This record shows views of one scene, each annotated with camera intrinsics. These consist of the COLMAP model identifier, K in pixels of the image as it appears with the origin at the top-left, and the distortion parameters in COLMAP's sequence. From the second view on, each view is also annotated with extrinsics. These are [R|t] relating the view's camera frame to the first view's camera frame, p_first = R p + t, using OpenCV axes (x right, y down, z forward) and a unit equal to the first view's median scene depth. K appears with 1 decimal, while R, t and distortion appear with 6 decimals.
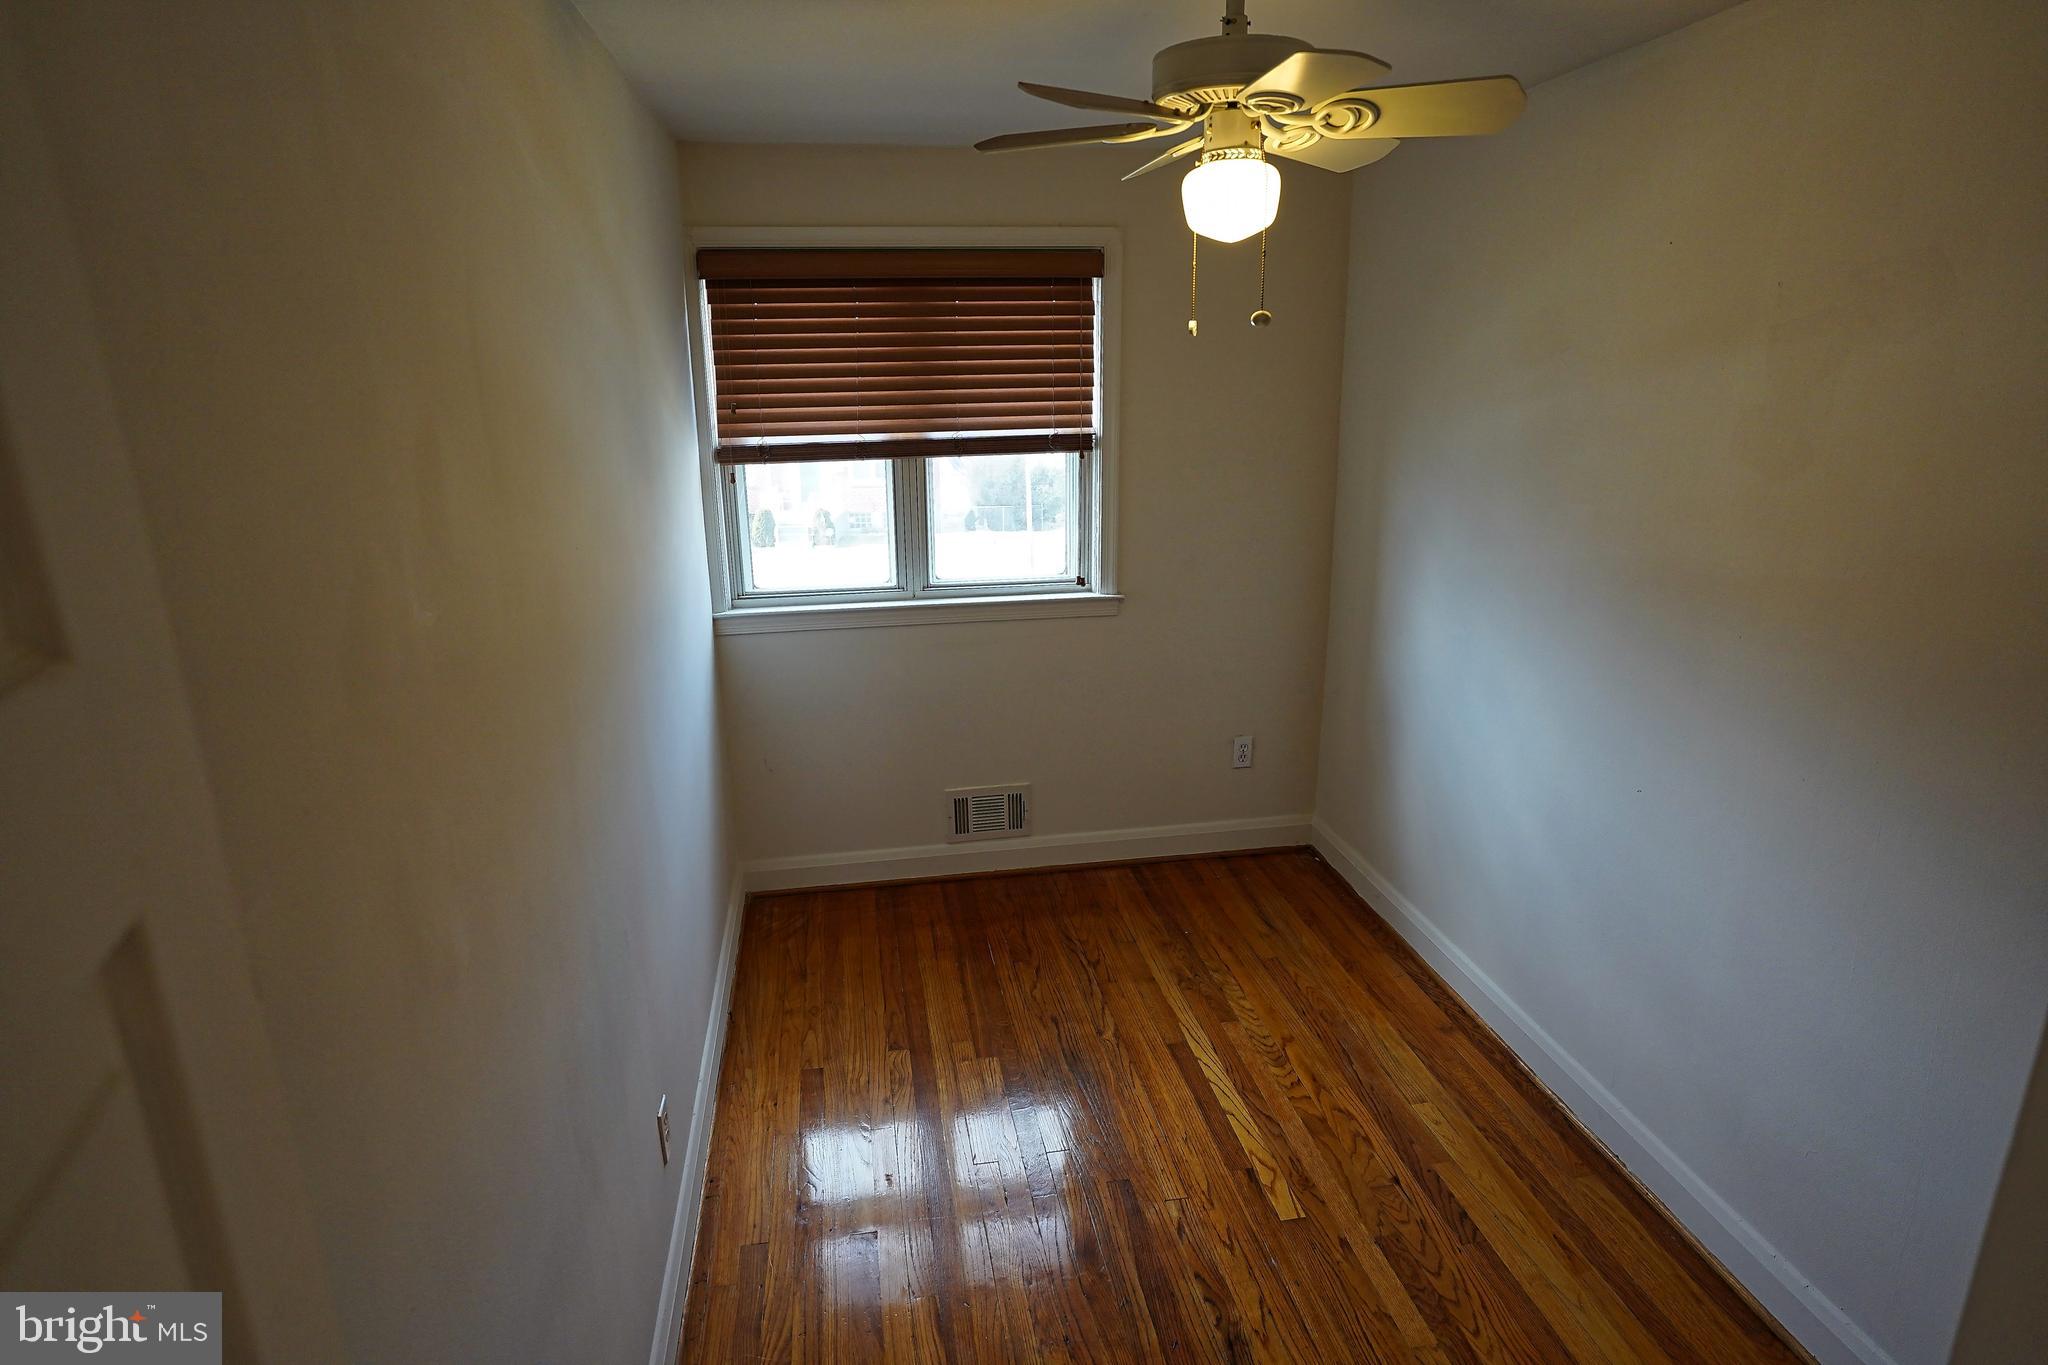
lens RADIAL K [[1102.2, 0, 1024.0], [0, 1102.2, 682.5], [0, 0, 1]] dist [-0.055440, 0.035811]
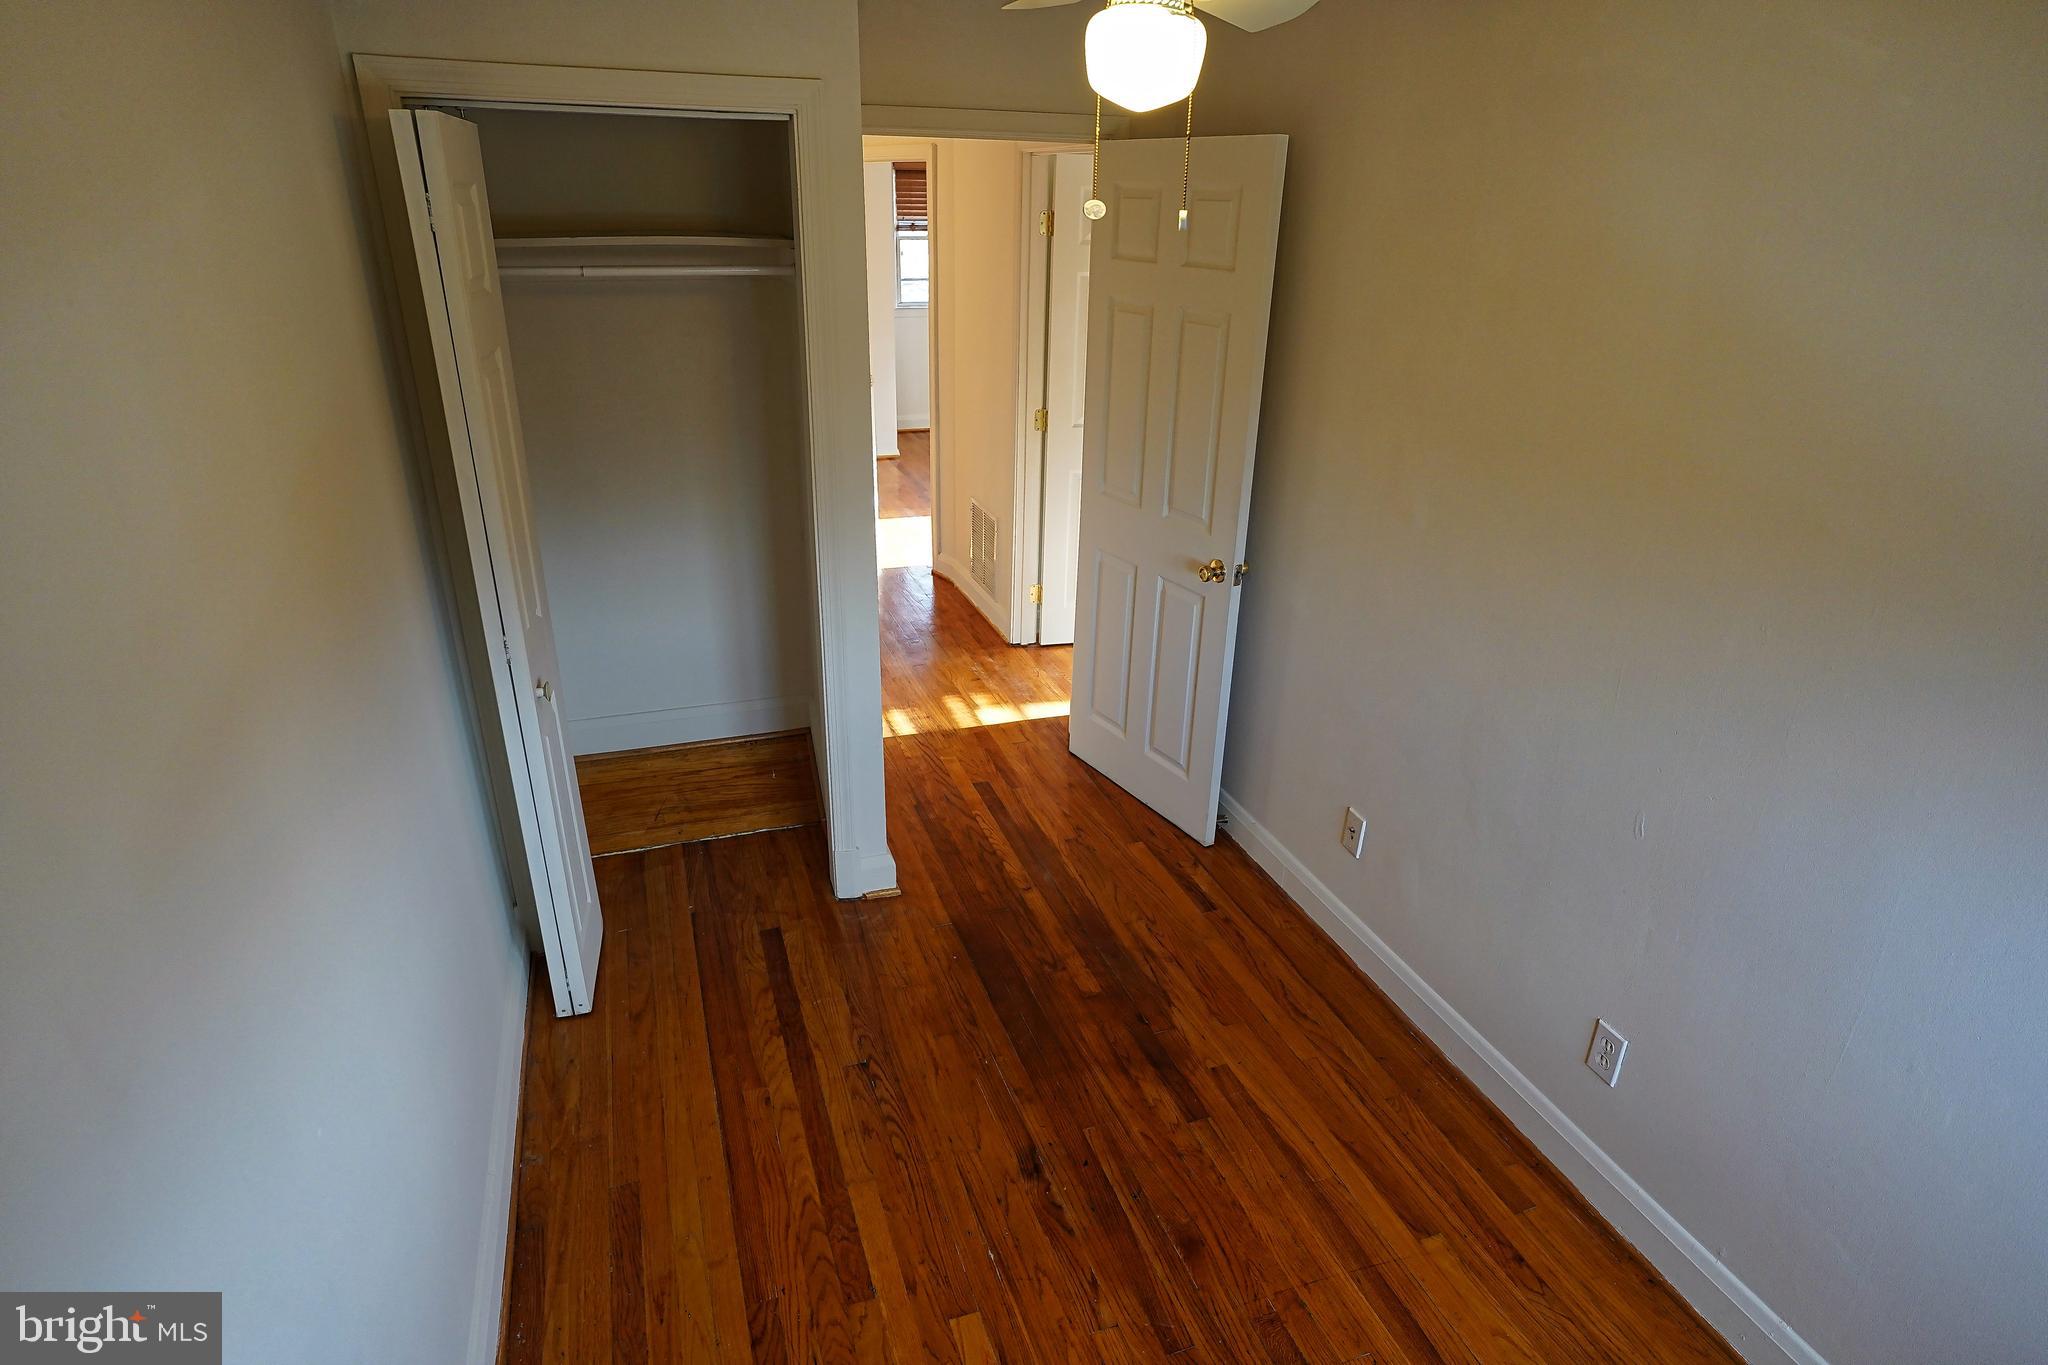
lens RADIAL K [[1102.2, 0, 1024.0], [0, 1102.2, 682.5], [0, 0, 1]] dist [-0.055440, 0.035811]
pose [[-0.984739, 0.063202, -0.162159, 0.333454], [-0.056471, 0.765288, 0.641206, -0.455440], [0.164624, 0.640578, -0.750040, 1.435040]]
